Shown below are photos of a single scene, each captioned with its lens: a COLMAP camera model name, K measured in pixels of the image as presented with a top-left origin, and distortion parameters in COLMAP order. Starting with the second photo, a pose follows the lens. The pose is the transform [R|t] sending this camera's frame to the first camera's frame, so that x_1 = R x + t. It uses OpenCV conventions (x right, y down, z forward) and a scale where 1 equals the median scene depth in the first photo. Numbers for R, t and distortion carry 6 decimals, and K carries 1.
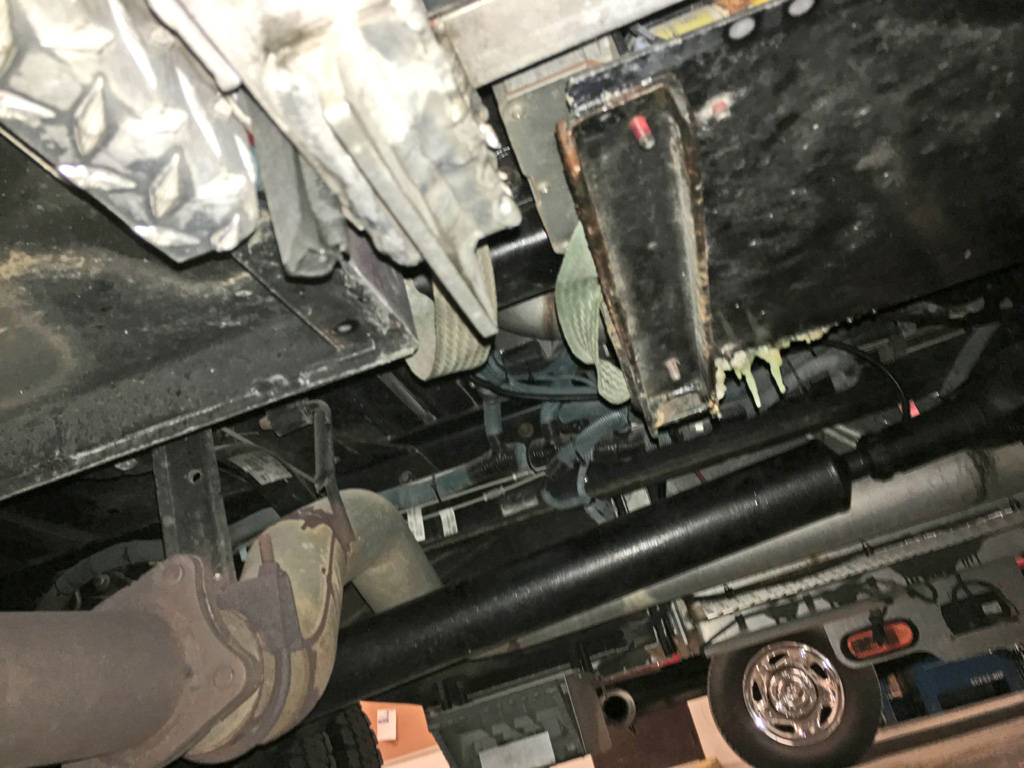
lens RADIAL K [[868.3, 0, 516.9], [0, 868.3, 393.2], [0, 0, 1]] dist [0.086693, -0.104000]
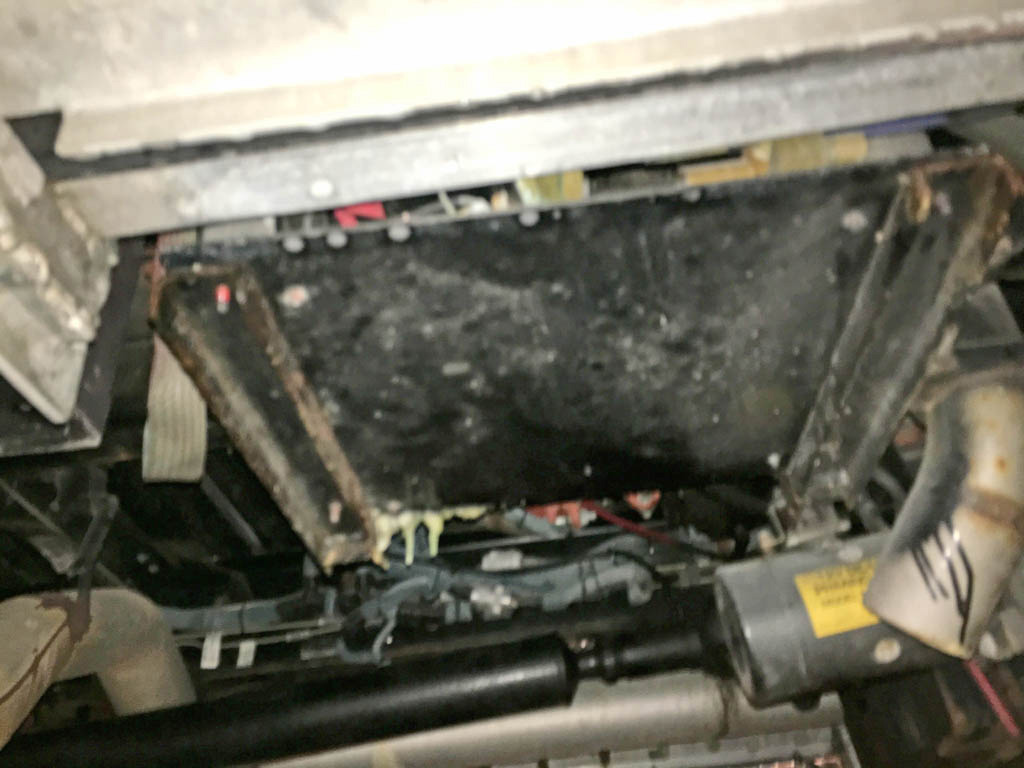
lens RADIAL K [[868.3, 0, 516.9], [0, 868.3, 393.2], [0, 0, 1]] dist [0.086693, -0.104000]
pose [[0.974548, 0.223283, 0.020049, 0.150879], [-0.214395, 0.954408, -0.207702, 0.004180], [-0.065511, 0.198117, 0.977987, -0.076101]]
